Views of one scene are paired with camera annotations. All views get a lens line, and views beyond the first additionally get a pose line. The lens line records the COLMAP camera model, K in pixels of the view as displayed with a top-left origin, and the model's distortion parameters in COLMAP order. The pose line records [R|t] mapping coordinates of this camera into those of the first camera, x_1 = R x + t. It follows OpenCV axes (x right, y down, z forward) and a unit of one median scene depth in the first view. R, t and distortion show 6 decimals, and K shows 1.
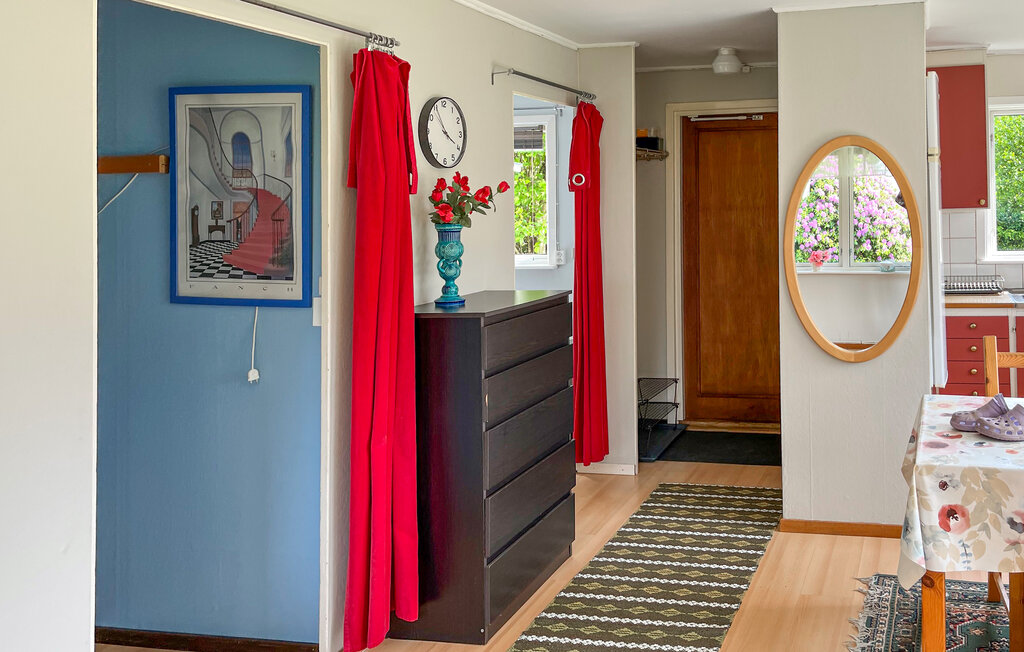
lens RADIAL K [[1251.3, 0, 513.1], [0, 1251.3, 262.8], [0, 0, 1]] dist [0.001048, -0.073746]
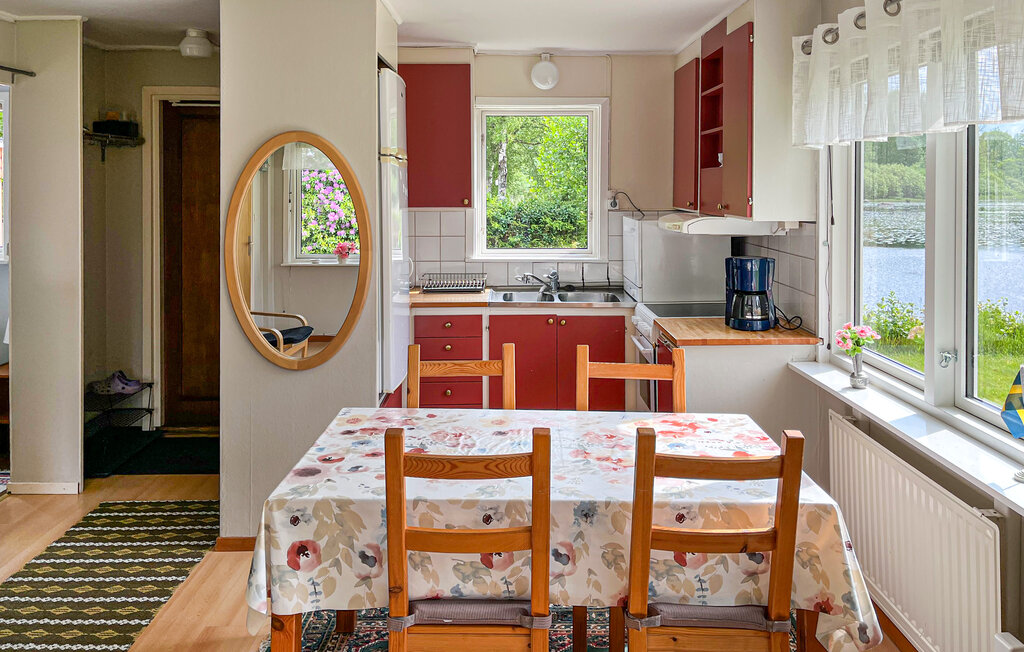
lens RADIAL K [[1244.0, 0, 512.0], [0, 1244.0, 326.0], [0, 0, 1]] dist [0.099851, -0.498591]
pose [[0.941865, -0.010101, 0.335840, 0.093173], [-0.010704, 0.998139, 0.060039, -0.011793], [-0.335822, -0.060143, 0.940004, 0.040893]]
